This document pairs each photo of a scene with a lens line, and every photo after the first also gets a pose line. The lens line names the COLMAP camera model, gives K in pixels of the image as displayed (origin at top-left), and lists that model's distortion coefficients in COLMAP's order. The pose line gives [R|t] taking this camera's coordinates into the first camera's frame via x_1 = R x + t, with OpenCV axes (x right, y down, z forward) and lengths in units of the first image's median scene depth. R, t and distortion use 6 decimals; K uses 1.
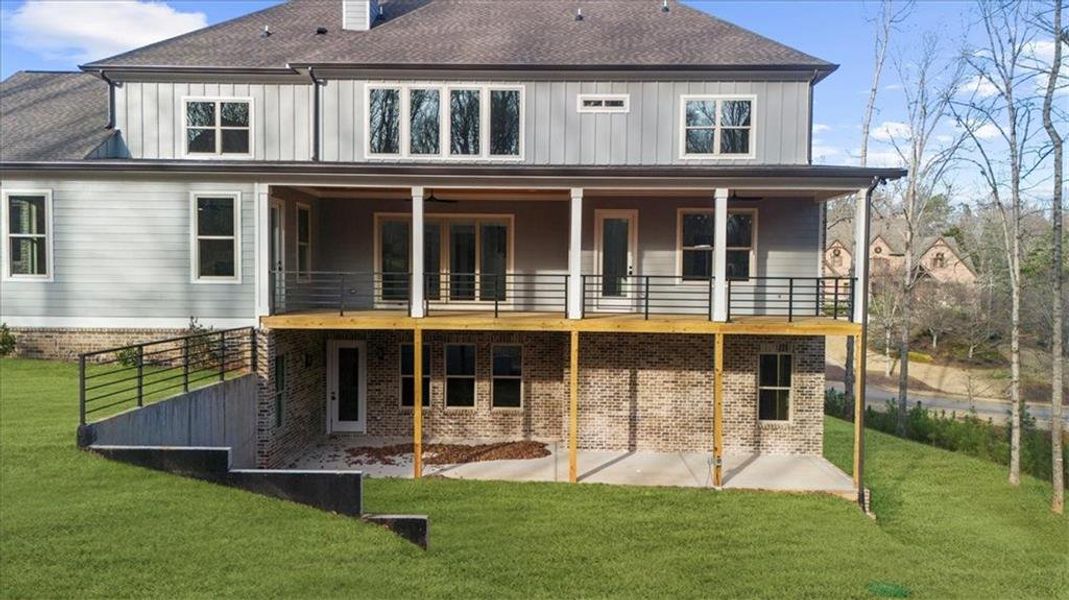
lens RADIAL K [[791.1, 0, 537.6], [0, 791.1, 301.8], [0, 0, 1]] dist [0.032709, -0.002488]
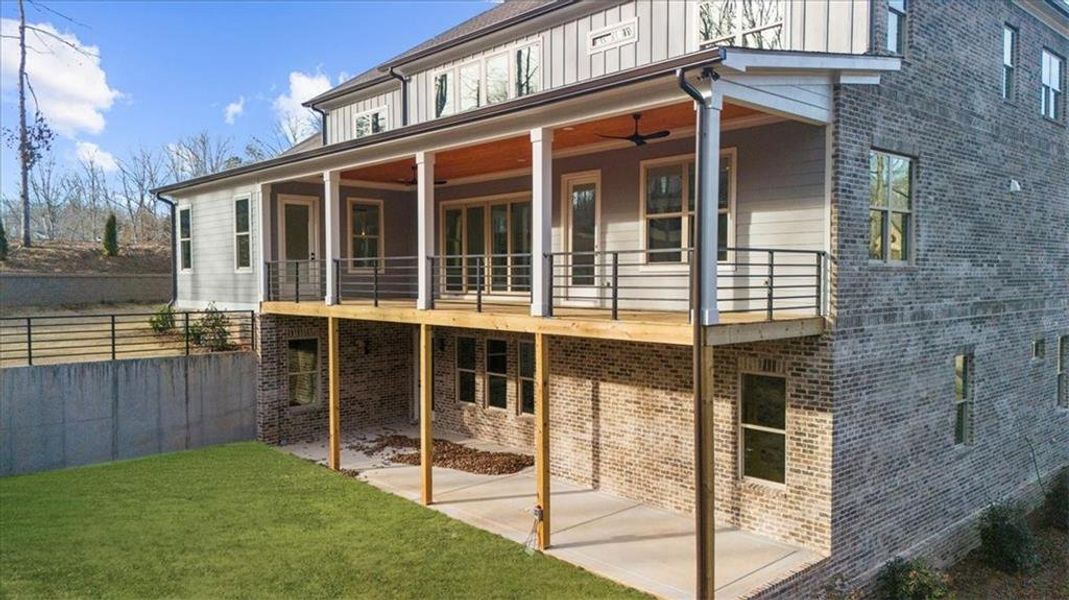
lens RADIAL K [[791.1, 0, 537.0], [0, 791.1, 299.9], [0, 0, 1]] dist [0.032709, -0.002488]
pose [[0.698548, 0.010156, -0.715492, 0.623265], [-0.014899, 0.999889, -0.000353, 0.009261], [0.715409, 0.010907, 0.698621, 0.428443]]
